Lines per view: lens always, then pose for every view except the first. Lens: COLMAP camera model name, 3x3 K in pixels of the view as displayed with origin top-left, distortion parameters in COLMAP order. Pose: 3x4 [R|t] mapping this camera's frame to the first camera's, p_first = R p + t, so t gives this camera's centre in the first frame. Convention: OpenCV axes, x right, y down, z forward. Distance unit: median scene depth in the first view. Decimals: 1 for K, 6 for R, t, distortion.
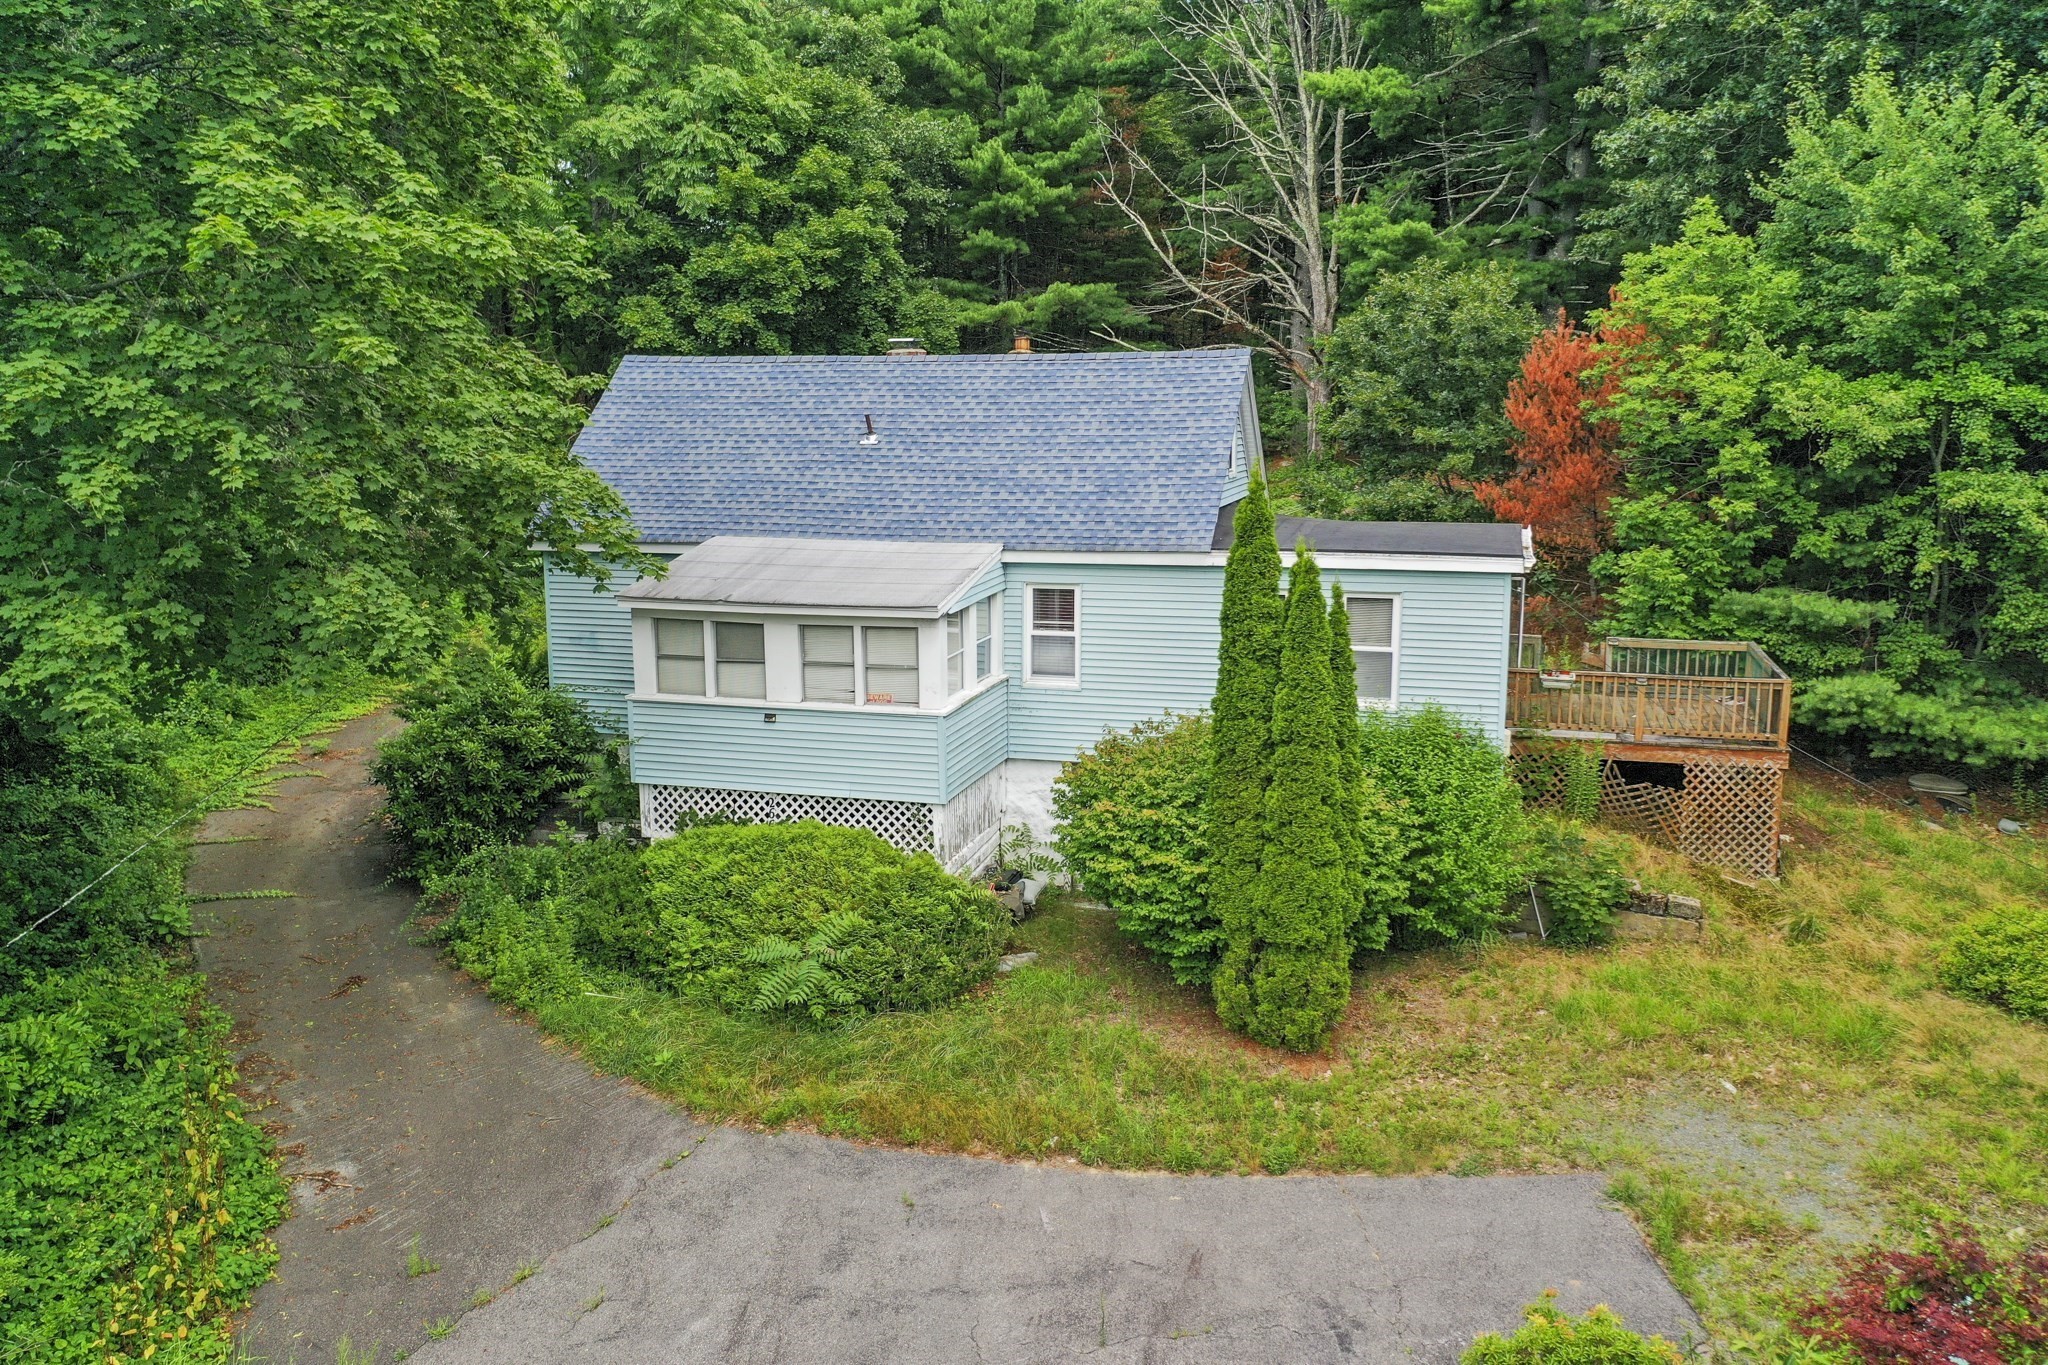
lens RADIAL K [[1602.4, 0, 1022.7], [0, 1602.4, 675.6], [0, 0, 1]] dist [-0.003330, -0.004079]
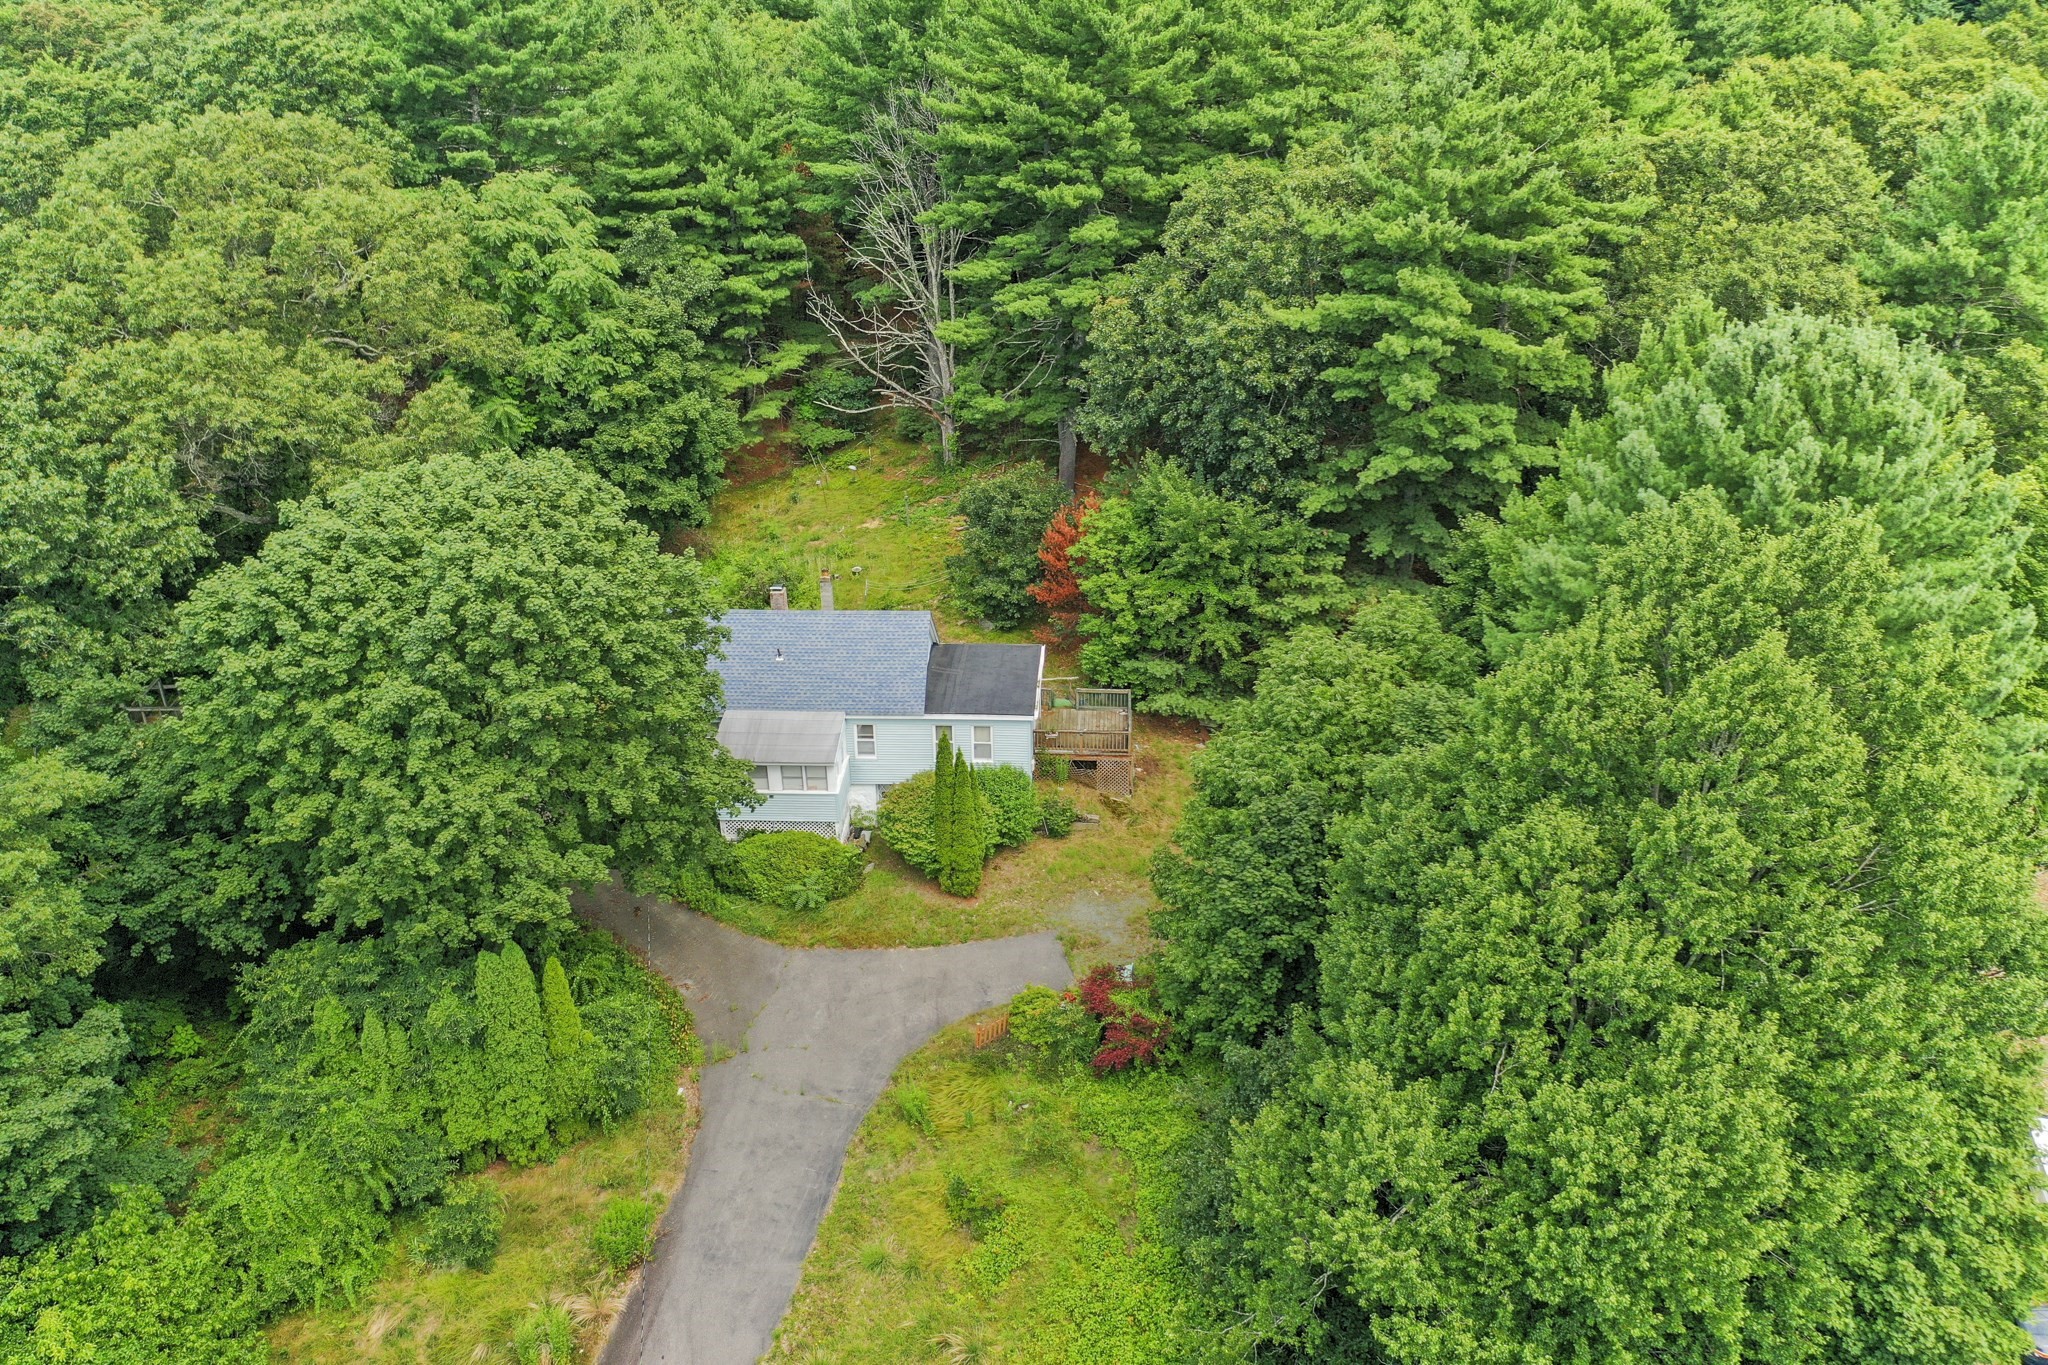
lens RADIAL K [[1602.4, 0, 1025.4], [0, 1602.4, 686.1], [0, 0, 1]] dist [-0.003330, -0.004079]
pose [[0.971575, -0.108178, 0.210570, -0.296545], [0.043416, 0.955822, 0.290722, -0.947504], [-0.232718, -0.273316, 0.933349, -1.638527]]
